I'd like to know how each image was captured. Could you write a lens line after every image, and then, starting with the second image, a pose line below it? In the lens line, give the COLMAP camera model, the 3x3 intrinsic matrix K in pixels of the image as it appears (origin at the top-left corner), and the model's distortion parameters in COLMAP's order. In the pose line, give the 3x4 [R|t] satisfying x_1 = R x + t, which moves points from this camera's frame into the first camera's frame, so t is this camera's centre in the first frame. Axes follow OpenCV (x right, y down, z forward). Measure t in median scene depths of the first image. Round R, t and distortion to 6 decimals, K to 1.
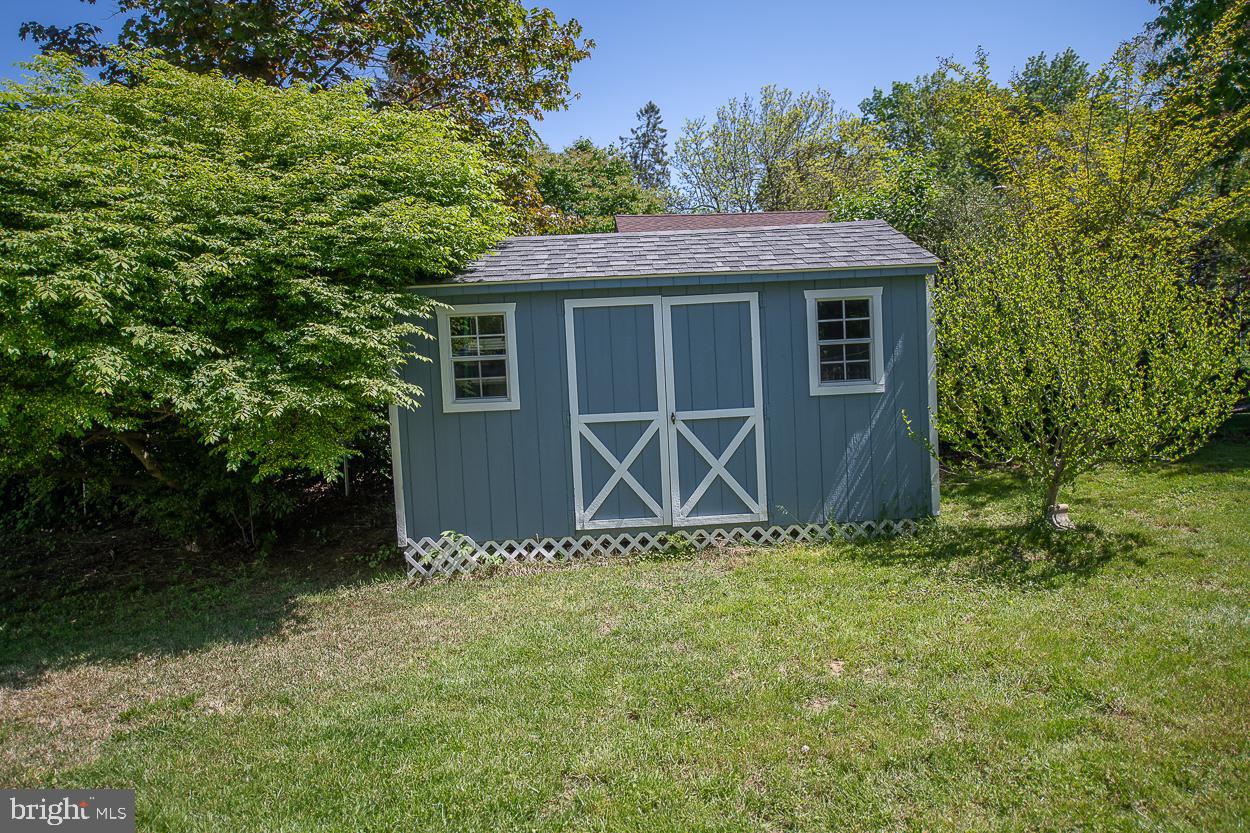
lens RADIAL K [[751.5, 0, 622.2], [0, 751.5, 417.3], [0, 0, 1]] dist [0.008712, 0.001569]
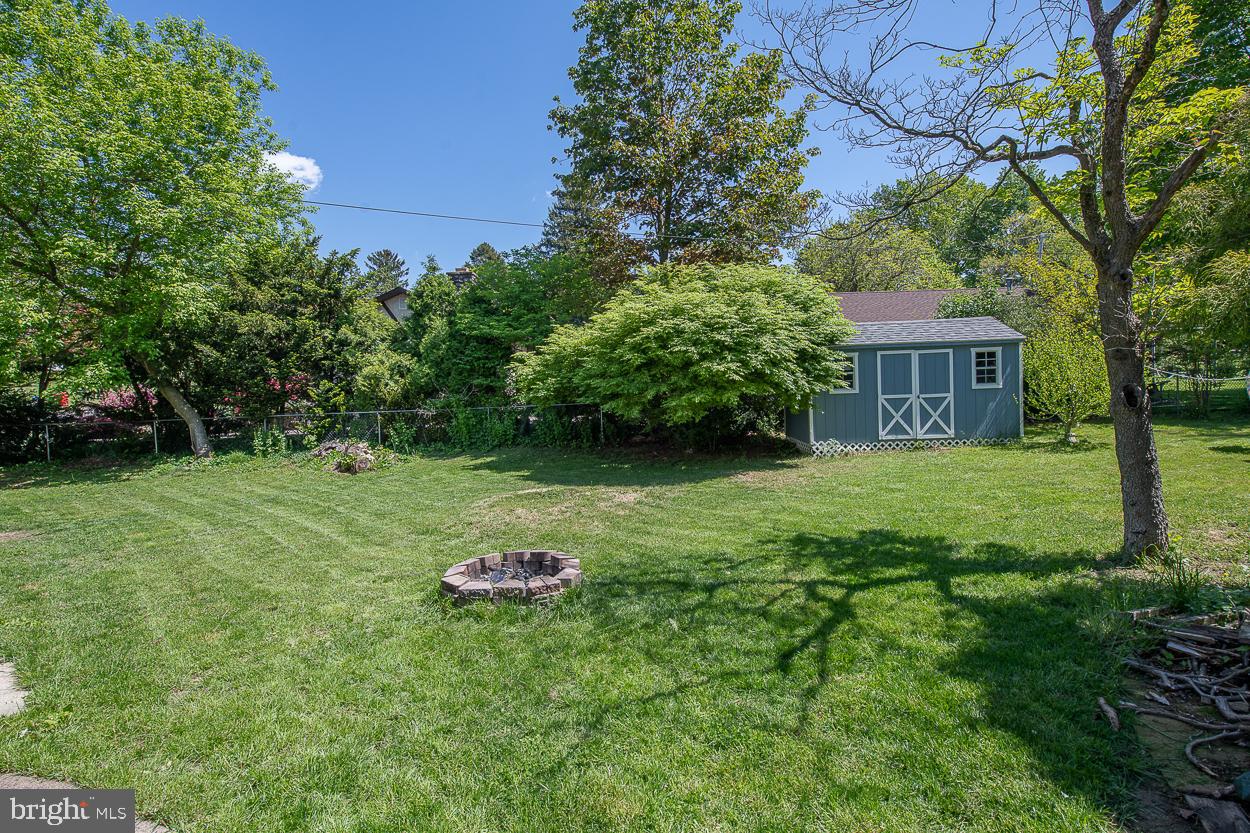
lens RADIAL K [[571.4, 0, 628.3], [0, 571.4, 413.5], [0, 0, 1]] dist [-0.000919, -0.000199]
pose [[0.997771, 0.011483, -0.065732, -0.798008], [-0.012383, 0.999835, -0.013302, 0.097084], [0.065568, 0.014086, 0.997749, -1.032107]]
